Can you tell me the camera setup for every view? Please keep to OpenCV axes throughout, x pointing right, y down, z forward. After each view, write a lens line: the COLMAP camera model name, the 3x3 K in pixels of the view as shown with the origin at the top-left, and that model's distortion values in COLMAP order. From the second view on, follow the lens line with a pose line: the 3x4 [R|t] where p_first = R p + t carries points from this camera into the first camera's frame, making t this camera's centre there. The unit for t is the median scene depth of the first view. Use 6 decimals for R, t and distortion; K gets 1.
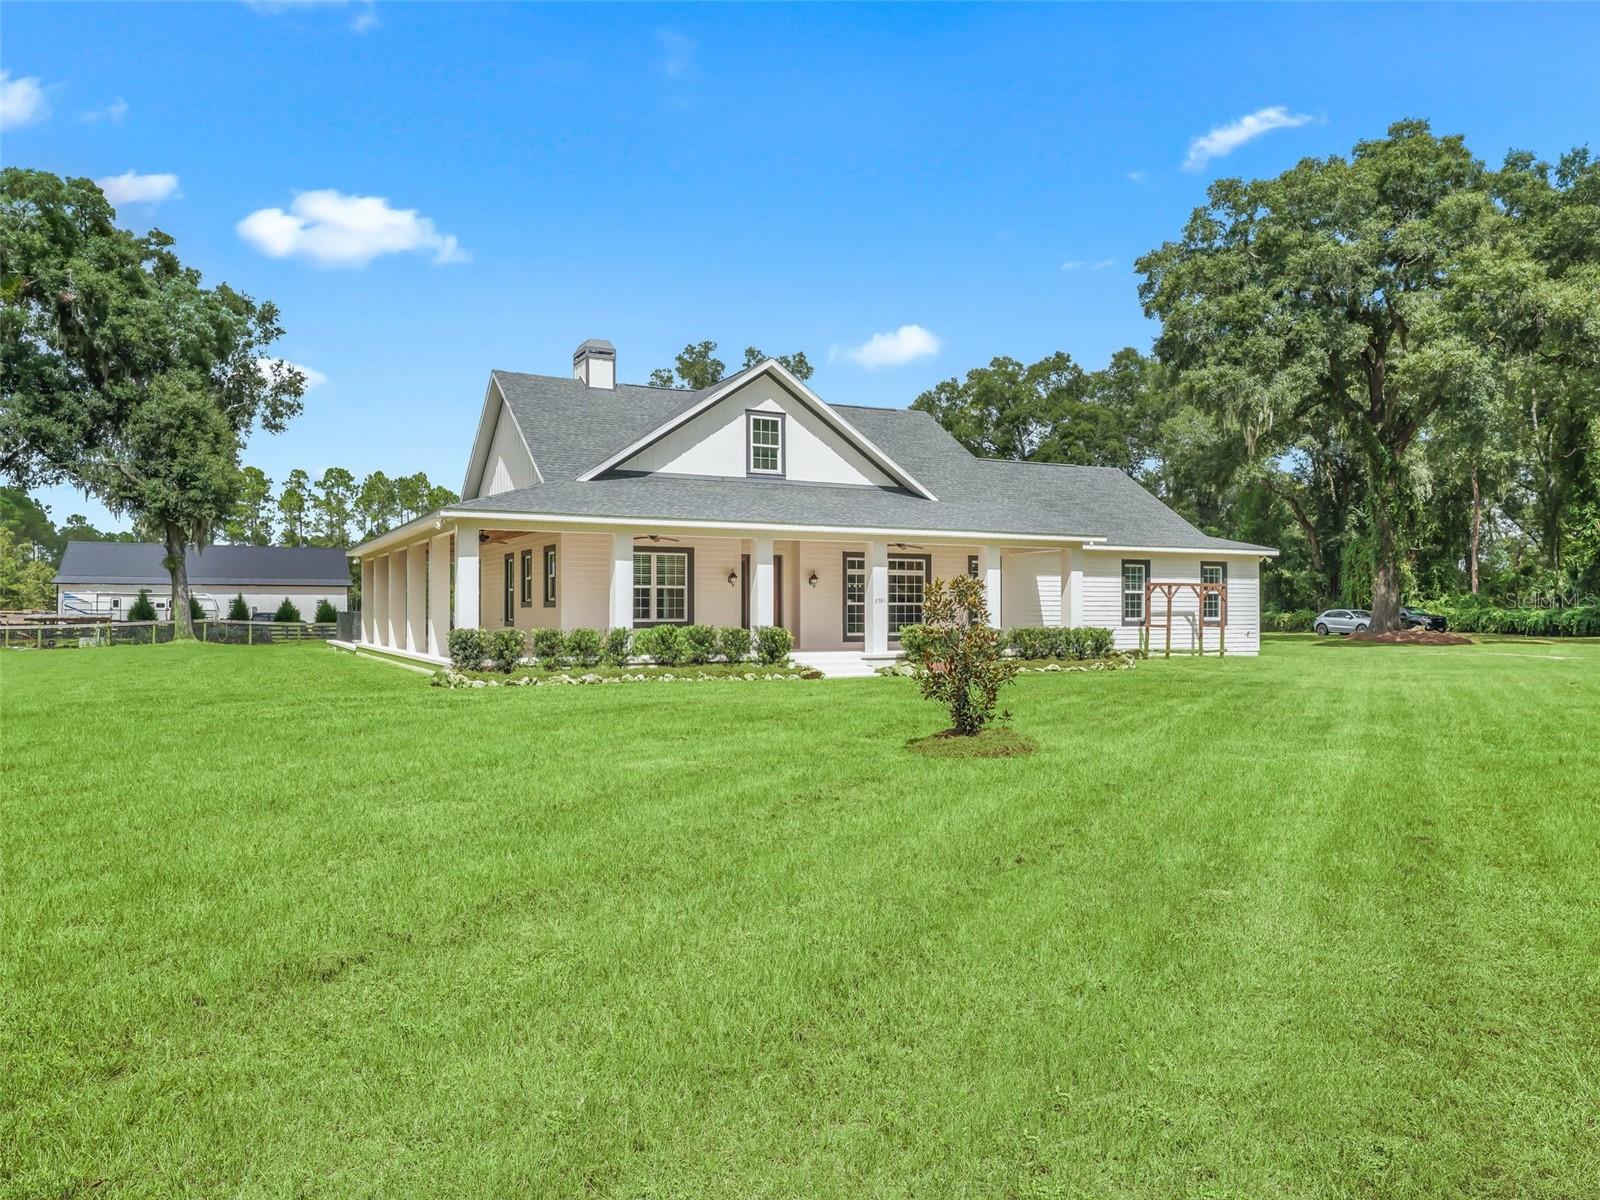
lens RADIAL K [[1118.6, 0, 800.0], [0, 1118.6, 600.0], [0, 0, 1]] dist [0.002977, -0.000133]
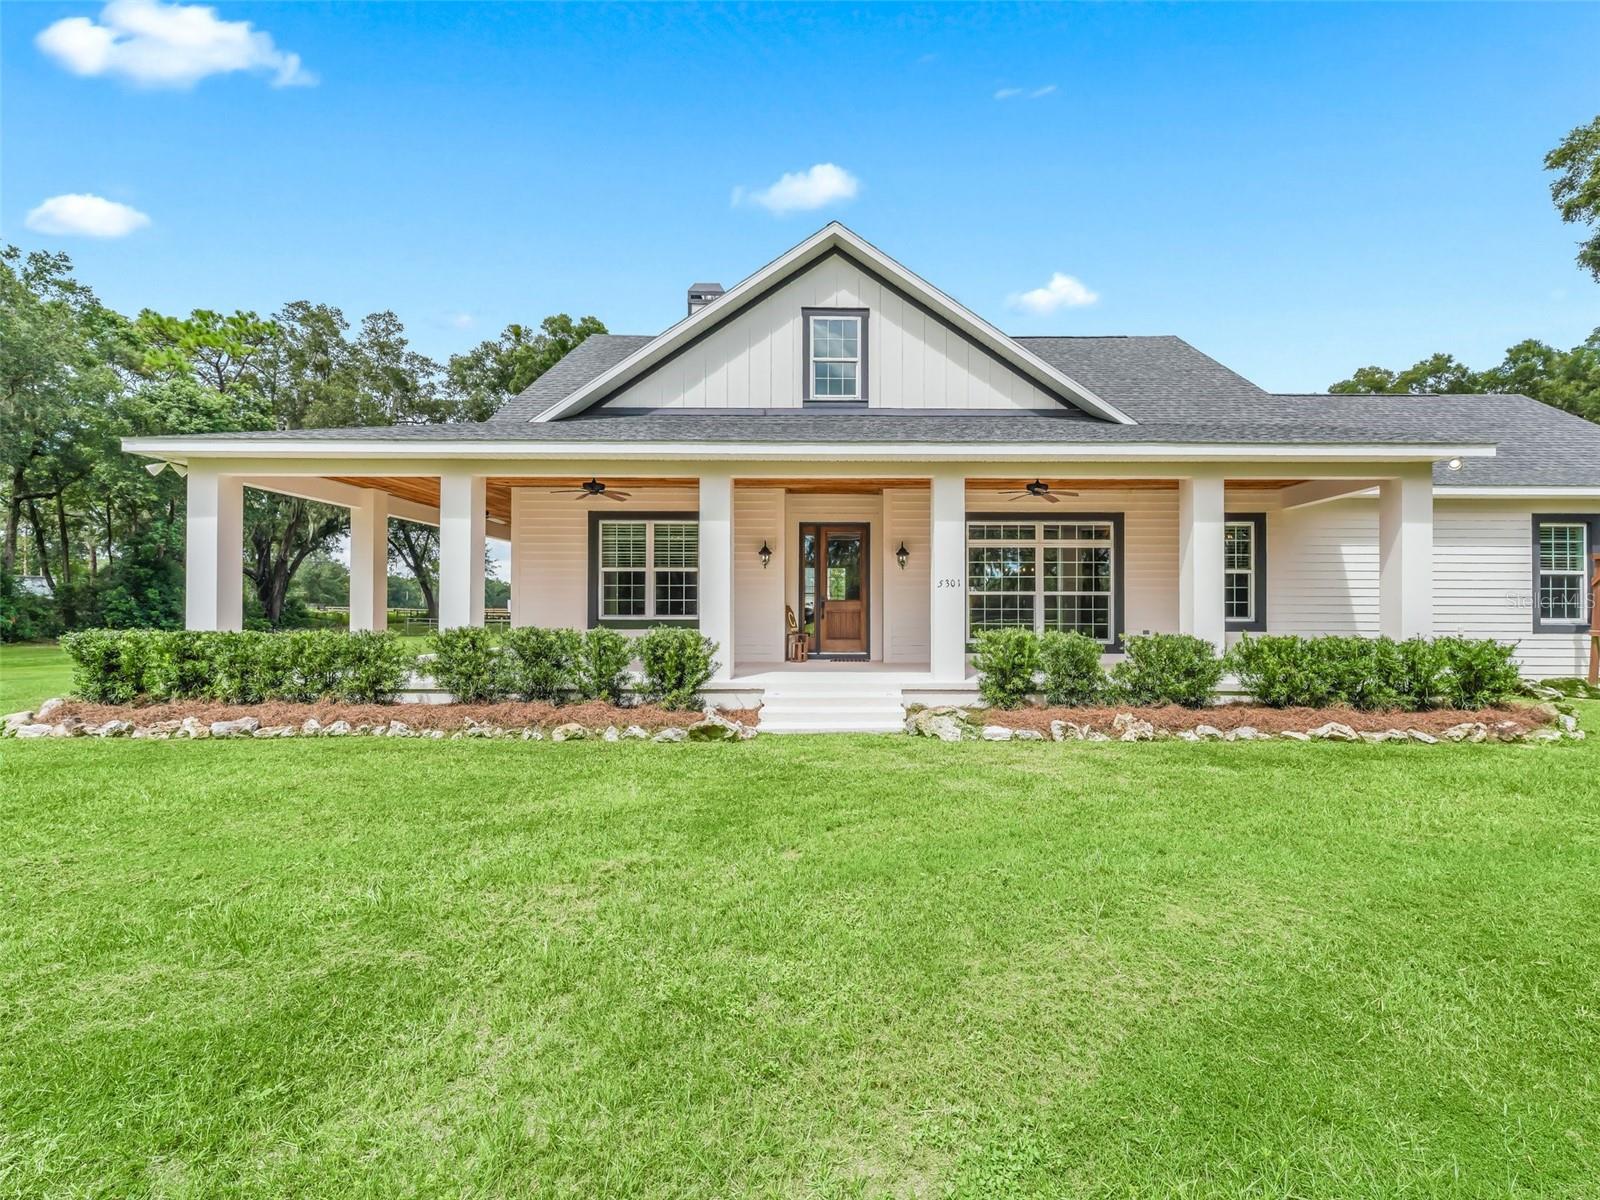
lens RADIAL K [[774.7, 0, 800.0], [0, 774.7, 600.0], [0, 0, 1]] dist [0.002239, 0.000405]
pose [[0.892547, -0.005324, -0.450922, 0.135533], [0.002388, 0.999972, -0.007079, 0.008601], [0.450947, 0.005241, 0.892535, 0.488156]]
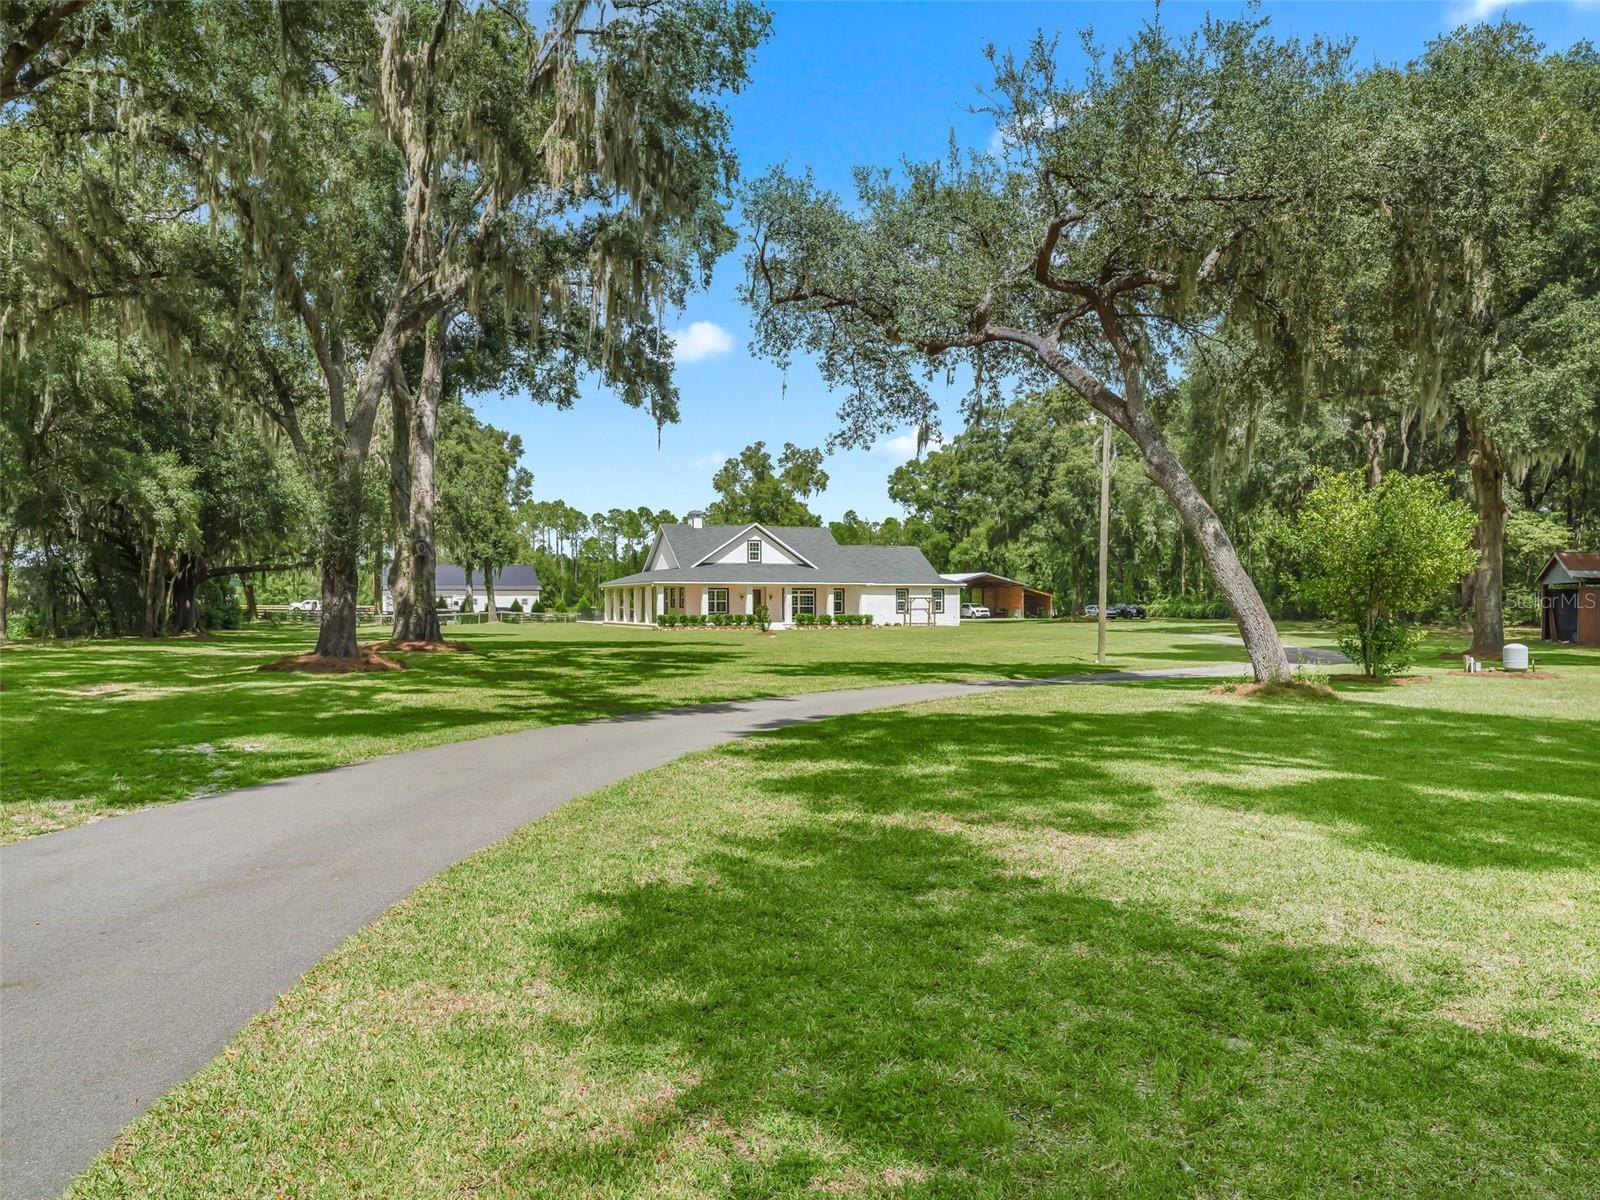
lens RADIAL K [[1118.6, 0, 800.0], [0, 1118.6, 600.0], [0, 0, 1]] dist [0.002977, -0.000133]
pose [[0.996697, -0.001754, -0.081197, 0.266954], [0.002503, 0.999955, 0.009117, -0.032575], [0.081177, -0.009290, 0.996656, -1.557761]]
